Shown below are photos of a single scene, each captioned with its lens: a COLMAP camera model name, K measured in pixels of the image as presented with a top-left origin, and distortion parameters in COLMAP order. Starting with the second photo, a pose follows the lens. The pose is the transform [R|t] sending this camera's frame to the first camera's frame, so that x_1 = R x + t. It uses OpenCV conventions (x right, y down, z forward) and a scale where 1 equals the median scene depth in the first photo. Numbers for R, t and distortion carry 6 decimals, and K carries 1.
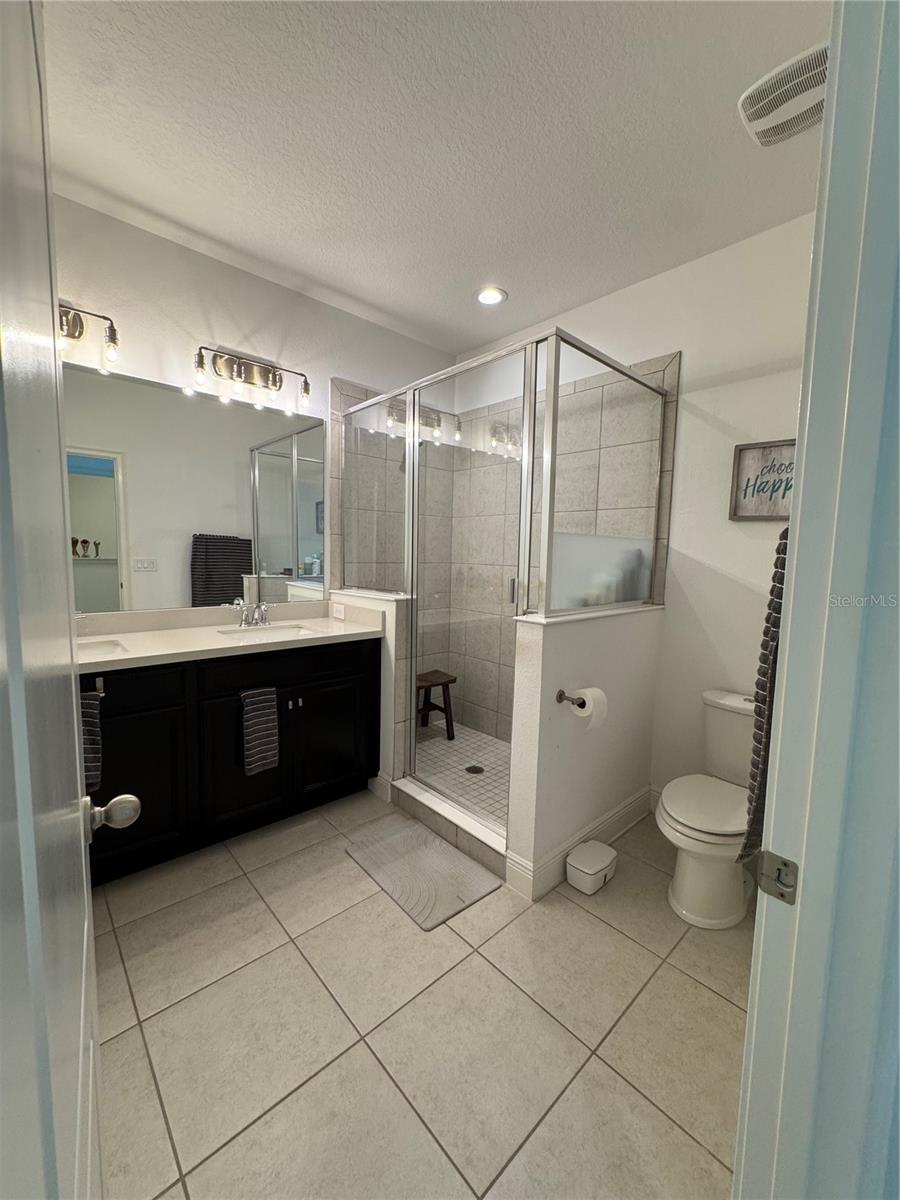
lens RADIAL K [[478.2, 0, 451.3], [0, 478.2, 597.0], [0, 0, 1]] dist [-0.001709, 0.000419]
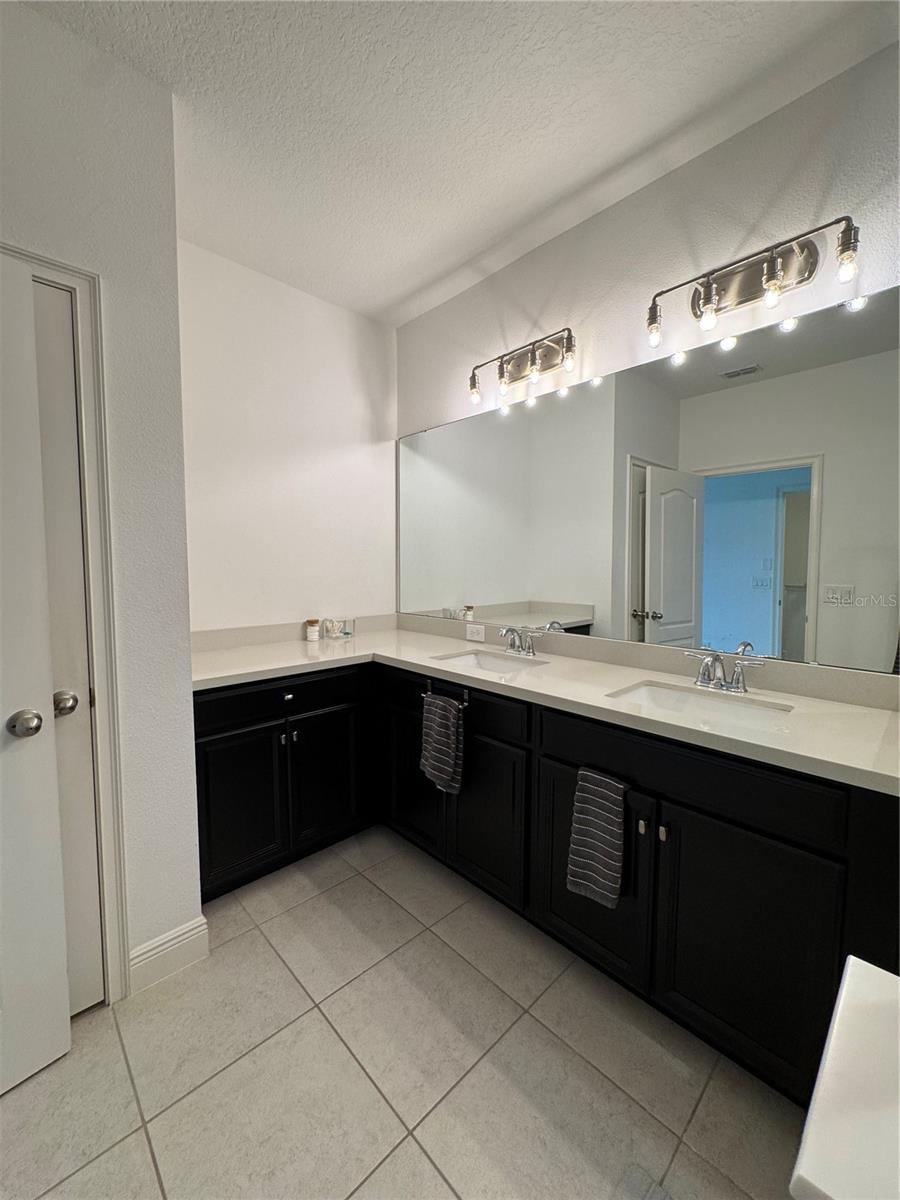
lens RADIAL K [[478.2, 0, 450.7], [0, 478.2, 601.6], [0, 0, 1]] dist [-0.001709, 0.000419]
pose [[0.014537, 0.043974, -0.998927, 0.243775], [-0.094224, 0.994647, 0.042414, -0.054684], [0.995445, 0.093507, 0.018602, 0.752155]]
